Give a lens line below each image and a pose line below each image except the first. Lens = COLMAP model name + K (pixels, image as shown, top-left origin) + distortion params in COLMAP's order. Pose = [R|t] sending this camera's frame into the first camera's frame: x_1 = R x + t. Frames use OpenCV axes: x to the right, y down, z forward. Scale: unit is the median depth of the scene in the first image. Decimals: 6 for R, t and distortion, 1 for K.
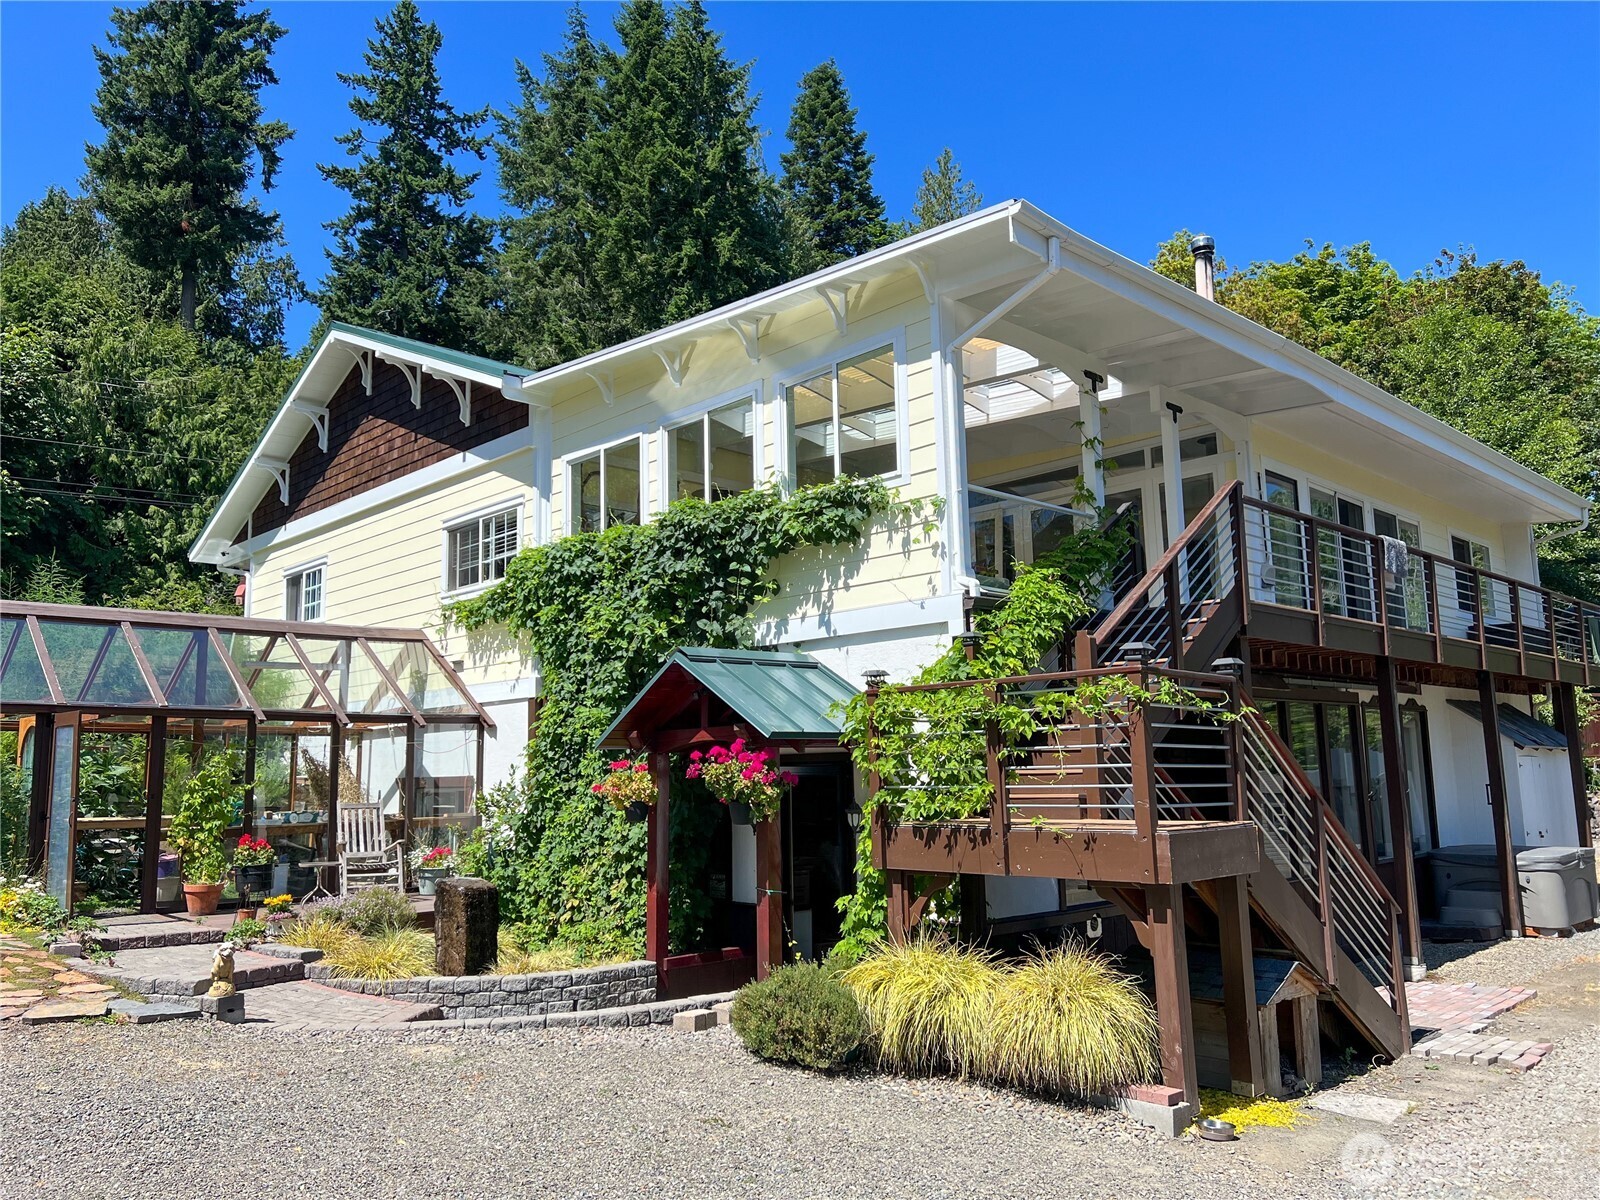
lens RADIAL K [[1217.0, 0, 800.3], [0, 1217.0, 599.9], [0, 0, 1]] dist [-0.003565, -0.002196]
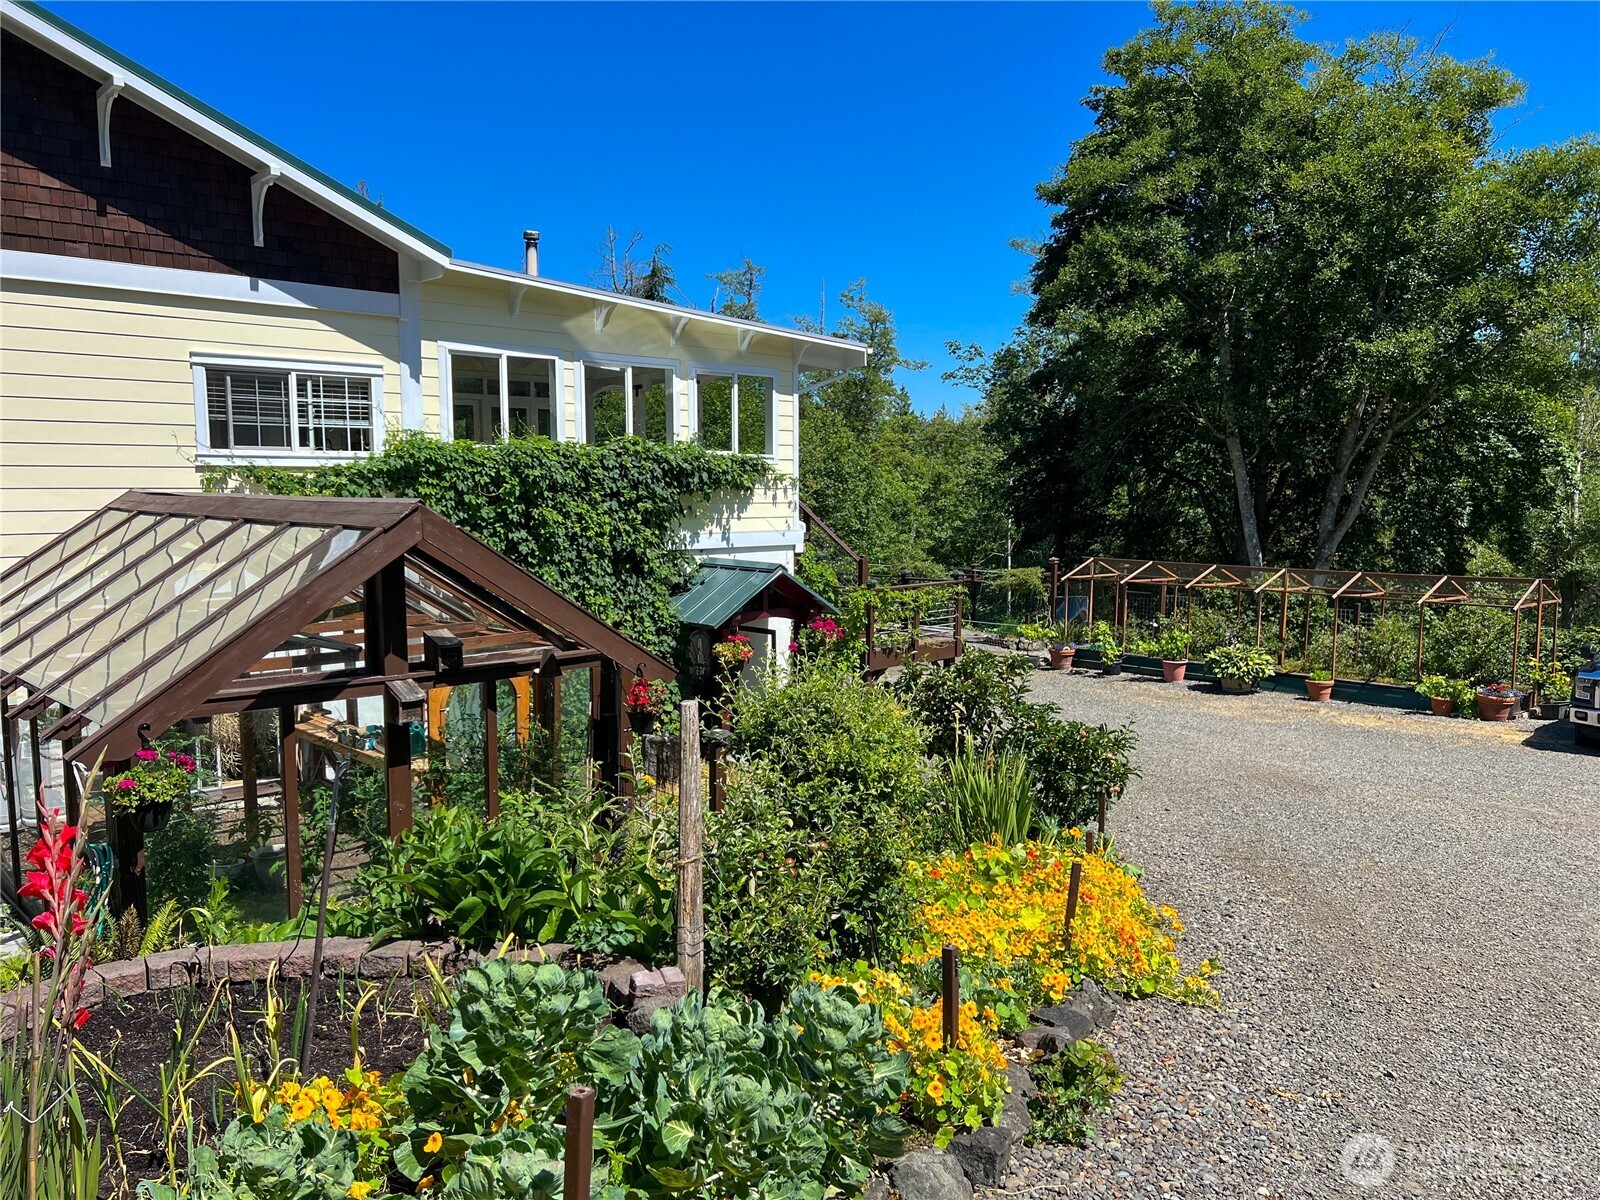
lens RADIAL K [[1217.0, 0, 800.1], [0, 1217.0, 601.6], [0, 0, 1]] dist [-0.003565, -0.002196]
pose [[0.003504, -0.080008, 0.996788, -1.507344], [-0.150416, 0.985411, 0.079624, -0.039878], [-0.988617, -0.150212, -0.008582, 0.854519]]
